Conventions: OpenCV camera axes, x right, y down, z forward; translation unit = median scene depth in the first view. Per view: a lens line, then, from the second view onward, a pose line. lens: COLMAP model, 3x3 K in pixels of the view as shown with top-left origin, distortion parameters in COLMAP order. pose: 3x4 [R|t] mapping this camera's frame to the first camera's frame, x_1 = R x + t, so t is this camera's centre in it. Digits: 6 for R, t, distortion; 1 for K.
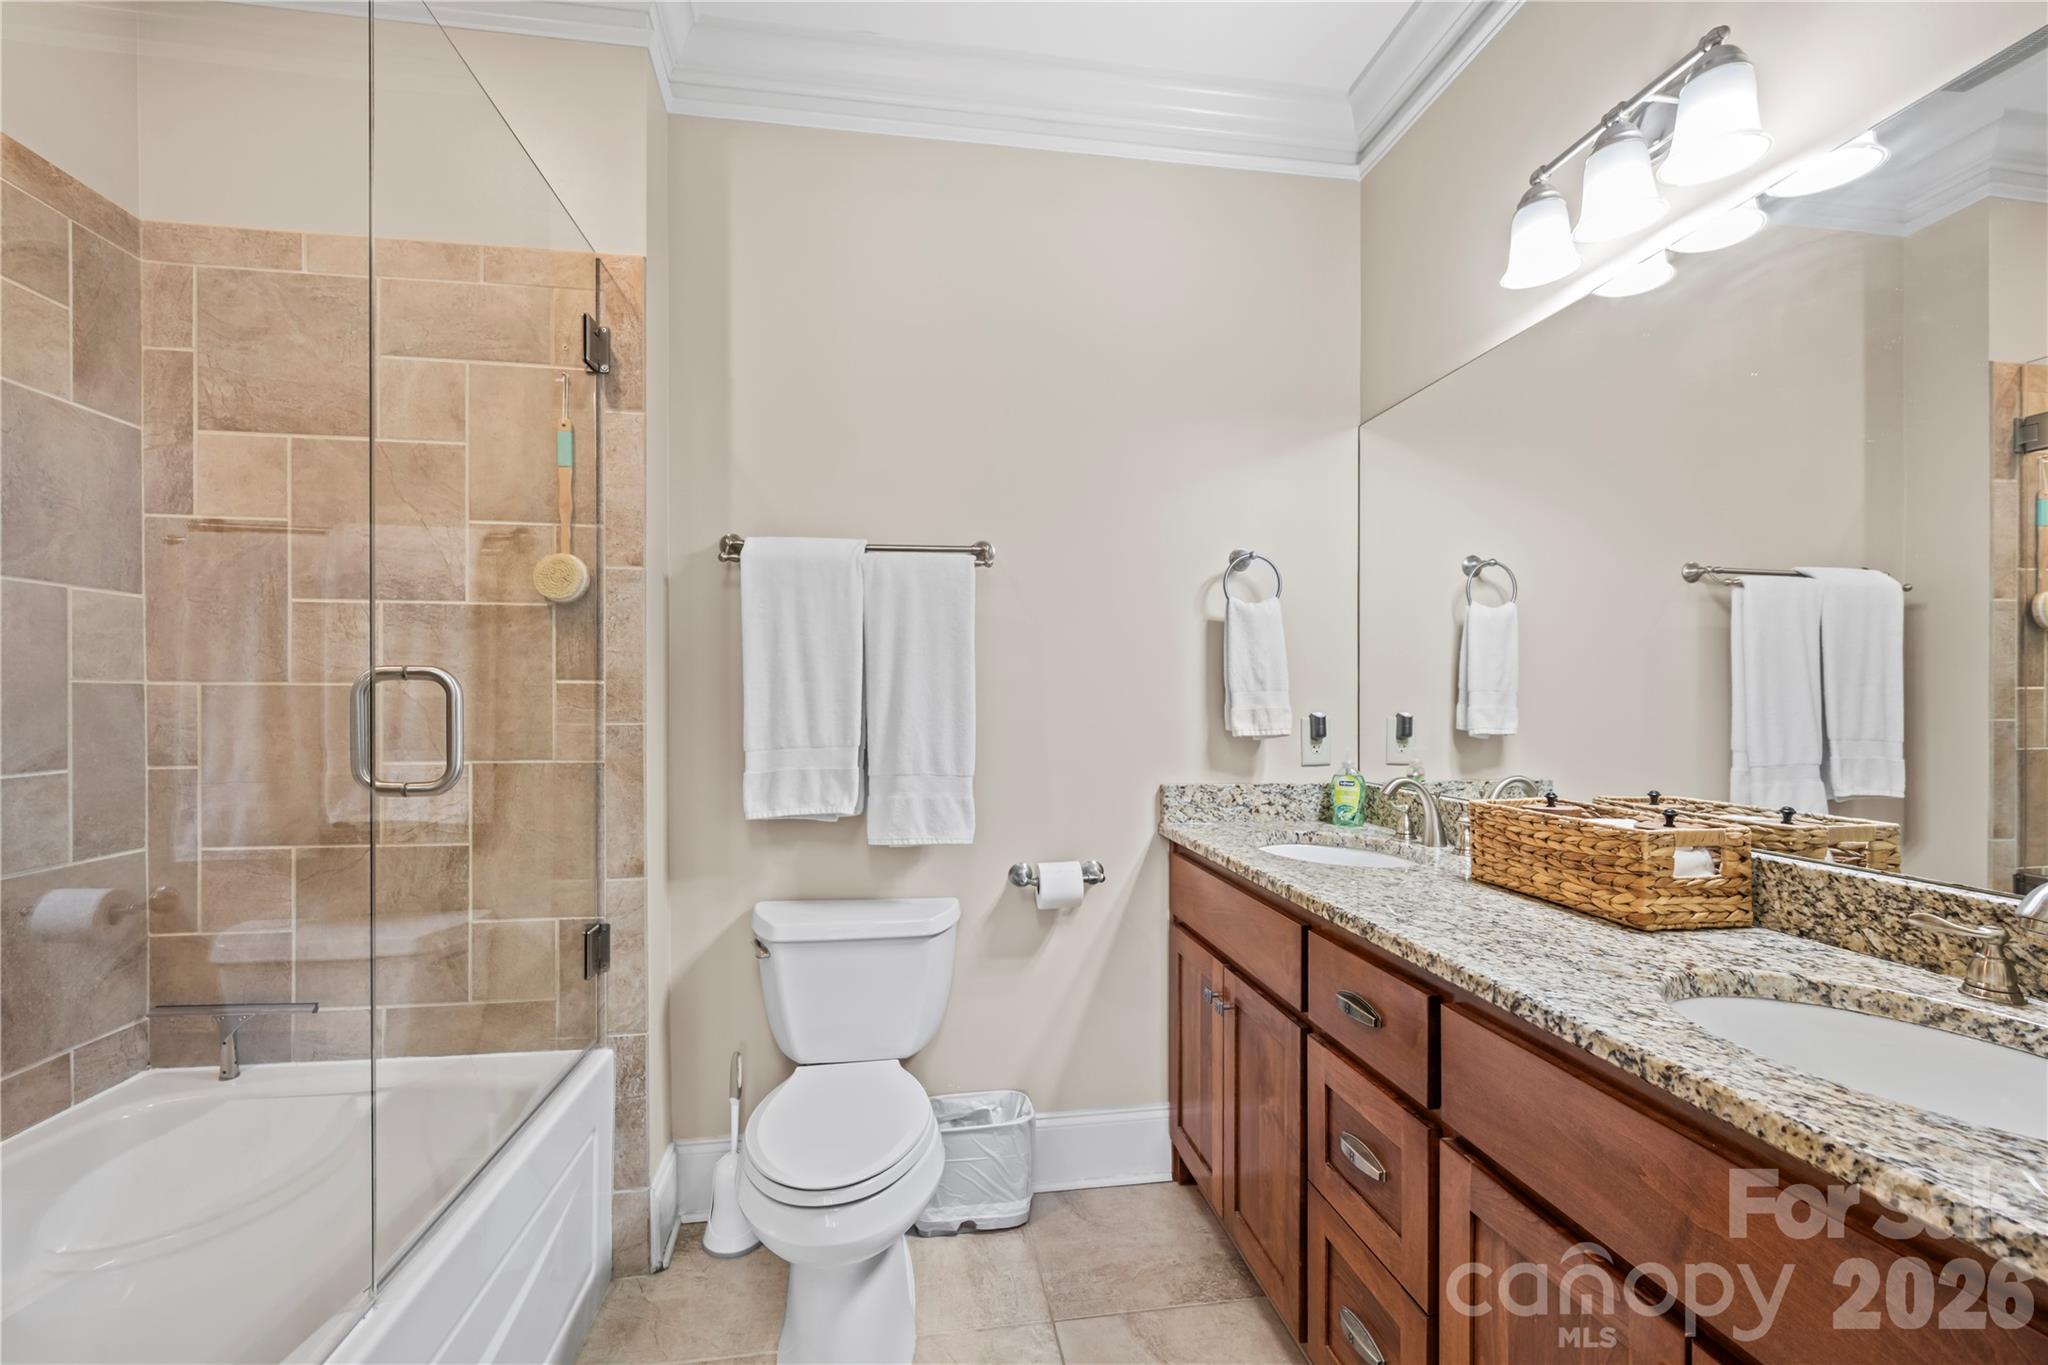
lens RADIAL K [[827.0, 0, 1036.9], [0, 827.0, 697.1], [0, 0, 1]] dist [0.007933, 0.000026]
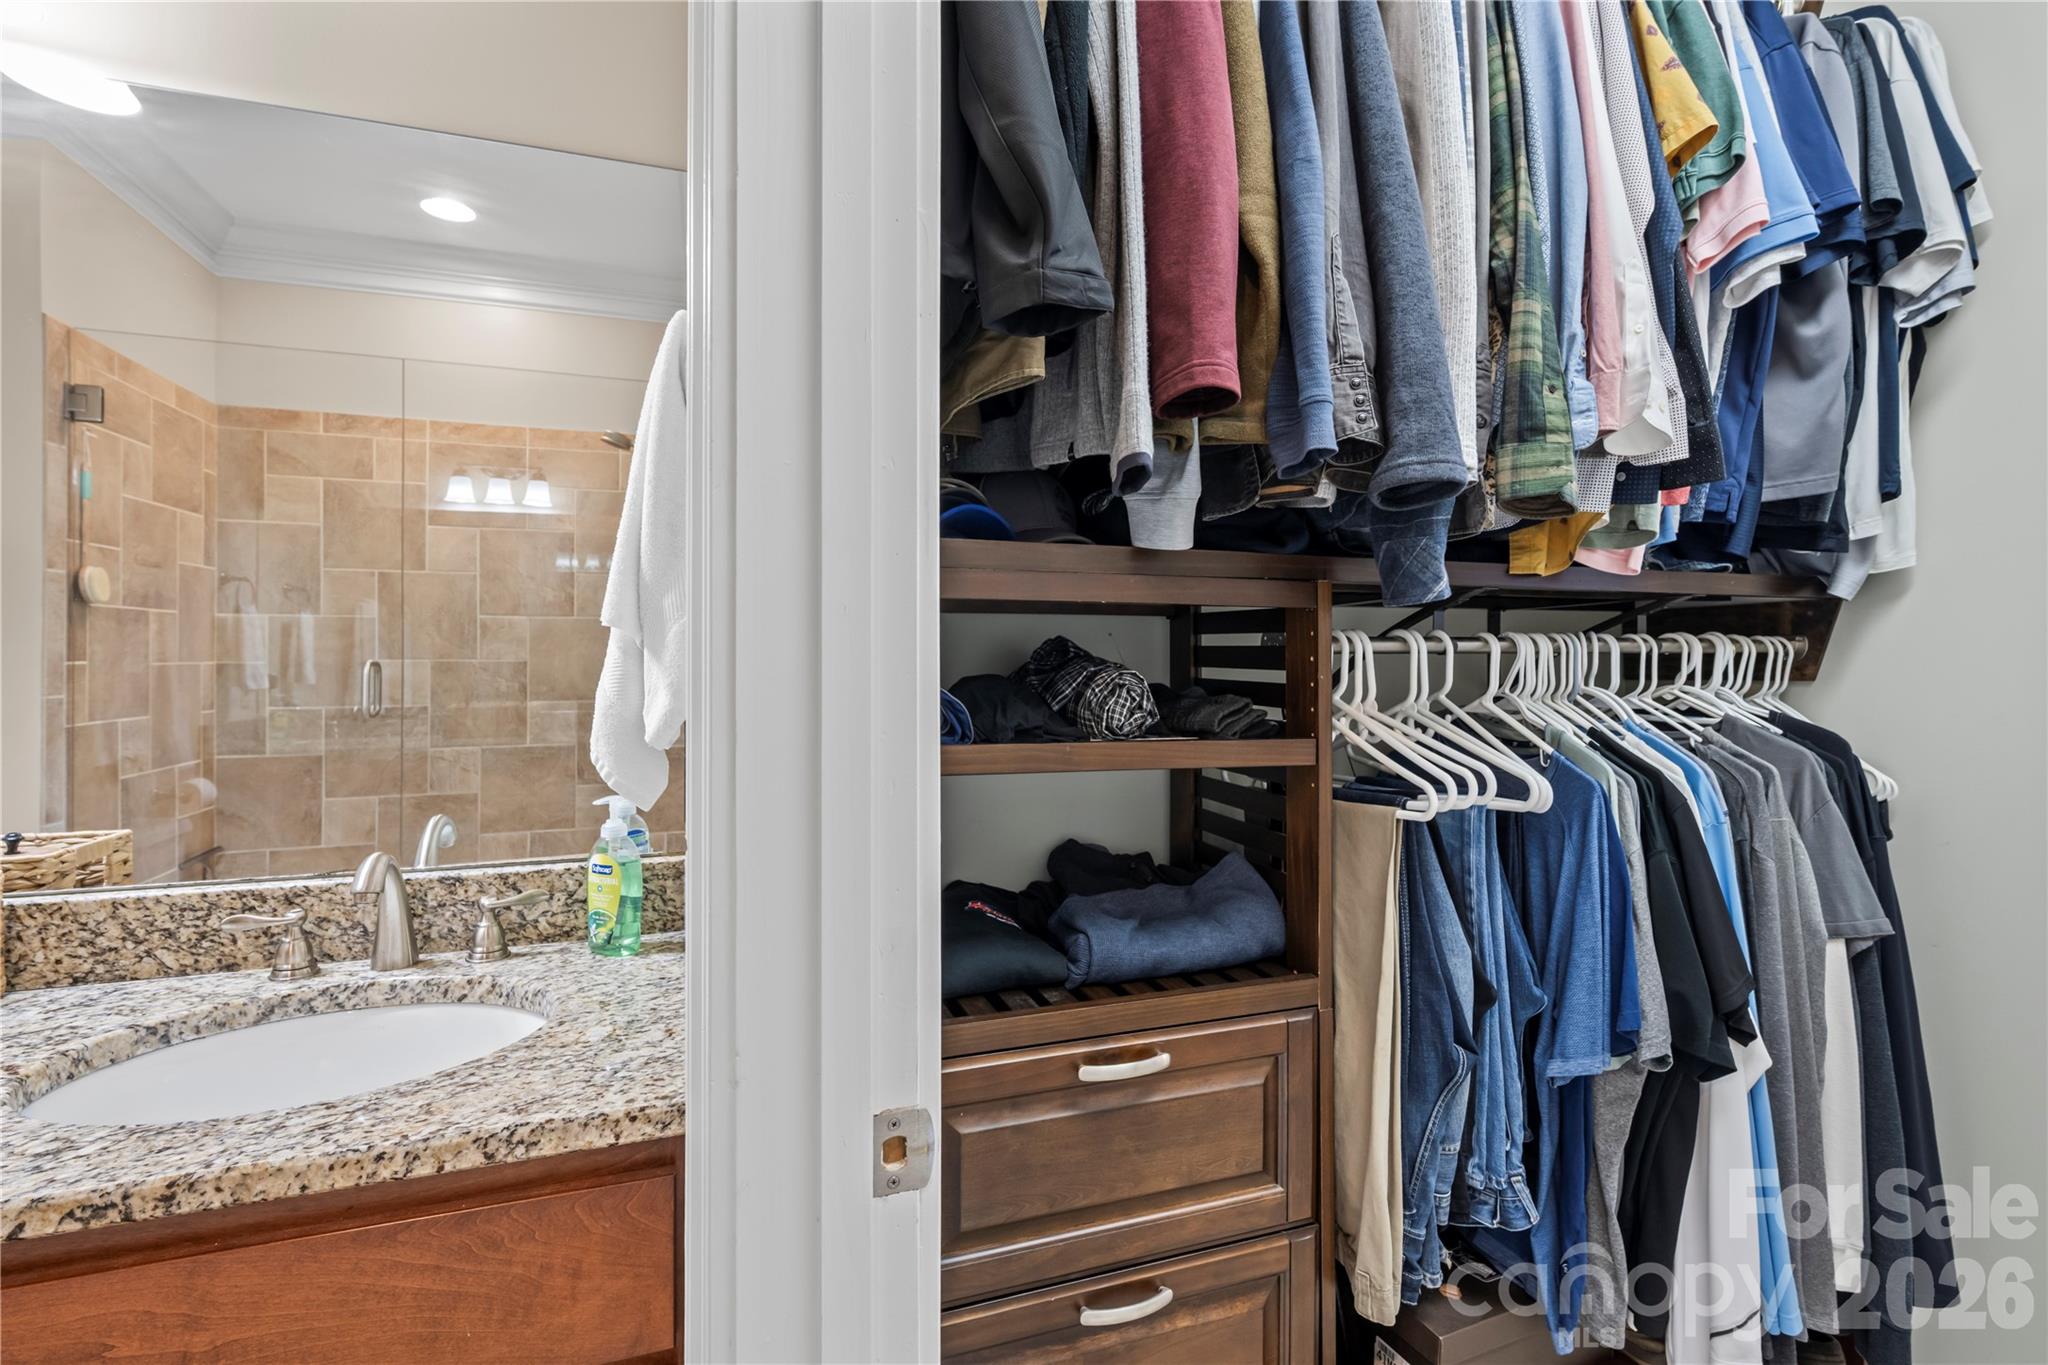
lens RADIAL K [[937.6, 0, 1032.8], [0, 937.6, 662.2], [0, 0, 1]] dist [-0.001881, 0.001042]
pose [[-0.153984, -0.001911, 0.988072, -0.198585], [-0.000277, 0.999998, 0.001891, -0.048212], [-0.988073, 0.000018, -0.153984, 0.225902]]
